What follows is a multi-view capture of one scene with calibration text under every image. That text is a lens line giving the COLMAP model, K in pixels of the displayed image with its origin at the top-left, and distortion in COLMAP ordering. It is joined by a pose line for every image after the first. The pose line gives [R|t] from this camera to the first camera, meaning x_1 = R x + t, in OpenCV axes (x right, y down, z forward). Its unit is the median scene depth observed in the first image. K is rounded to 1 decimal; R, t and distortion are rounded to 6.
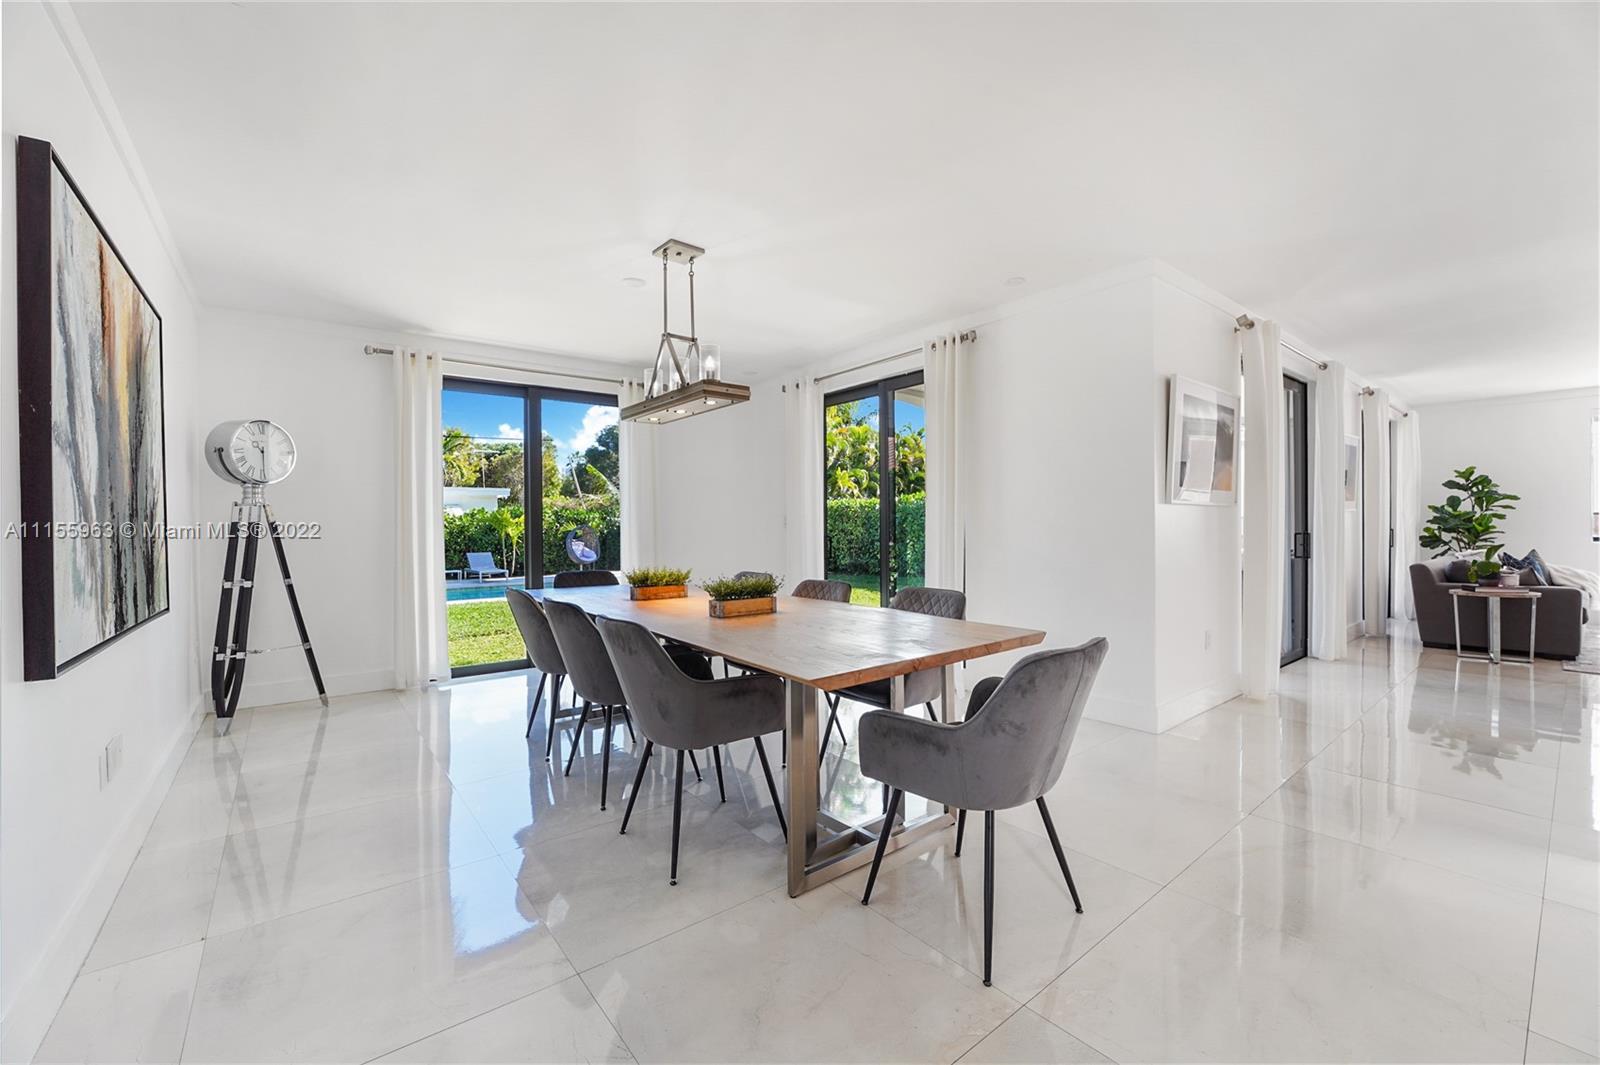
lens RADIAL K [[632.9, 0, 799.1], [0, 632.9, 527.7], [0, 0, 1]] dist [0.000735, 0.000040]
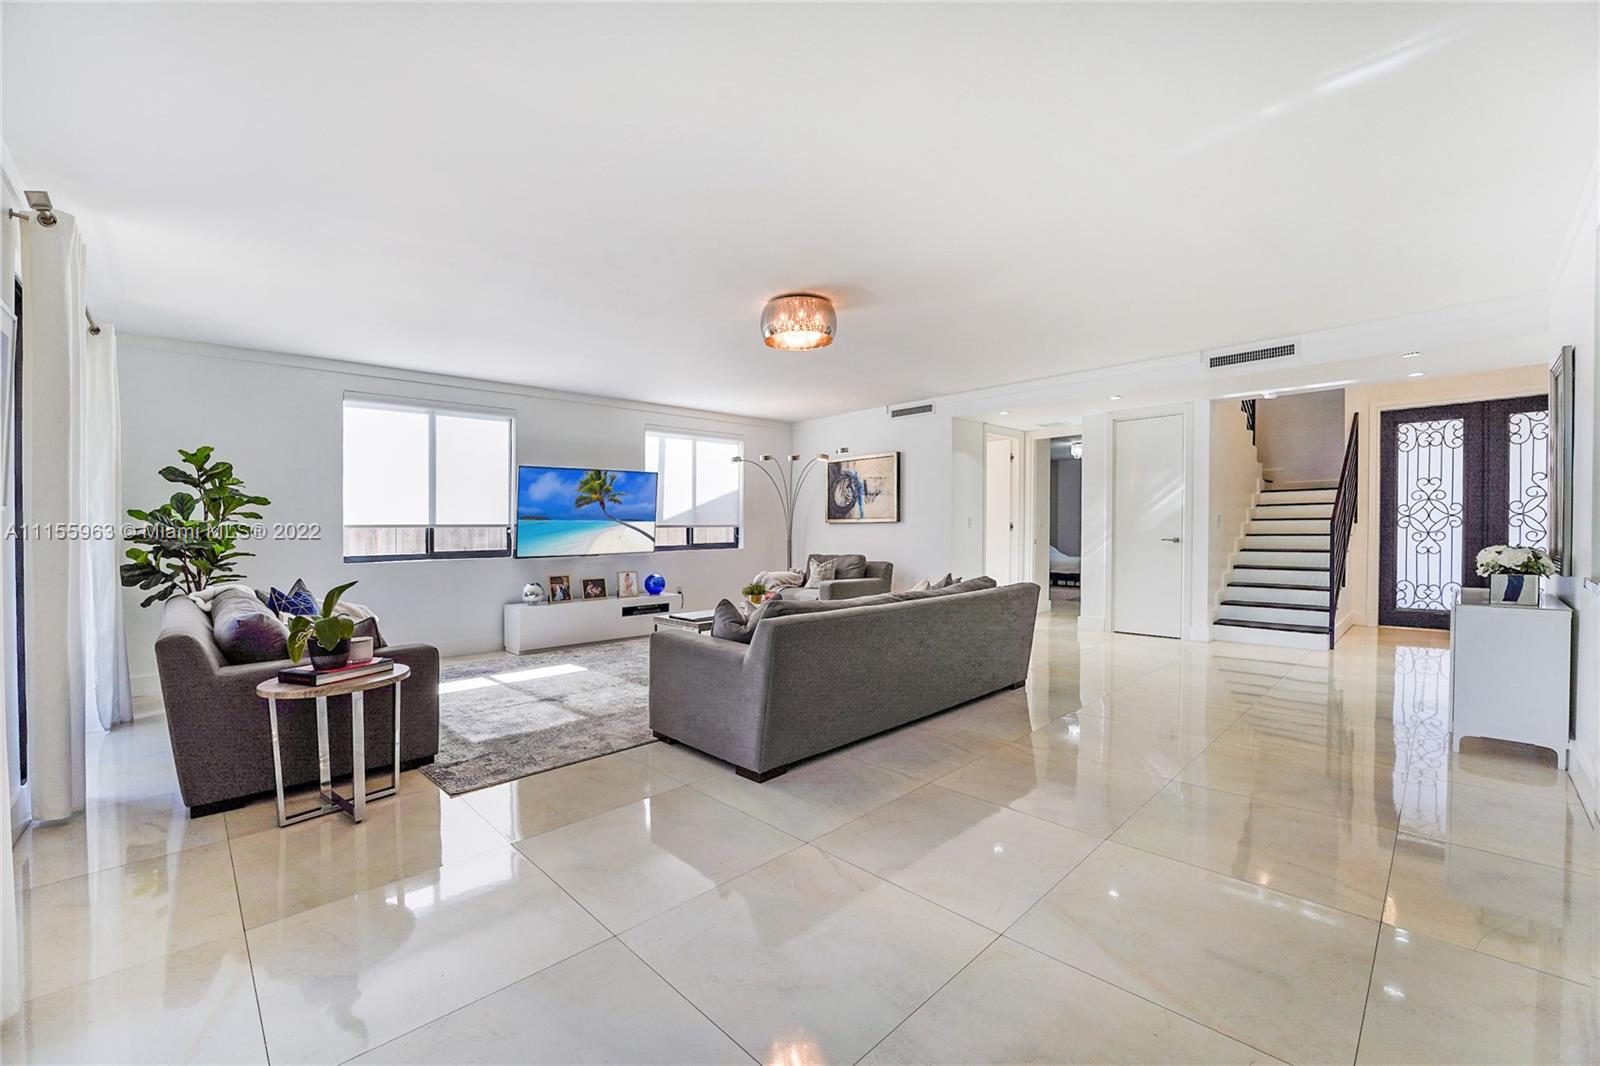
lens RADIAL K [[645.5, 0, 797.3], [0, 645.5, 535.7], [0, 0, 1]] dist [-0.003680, -0.000275]
pose [[-0.102077, -0.003090, 0.994772, 0.398368], [0.011009, 0.999930, 0.004235, -0.008637], [-0.994716, 0.011384, -0.102035, 0.505196]]
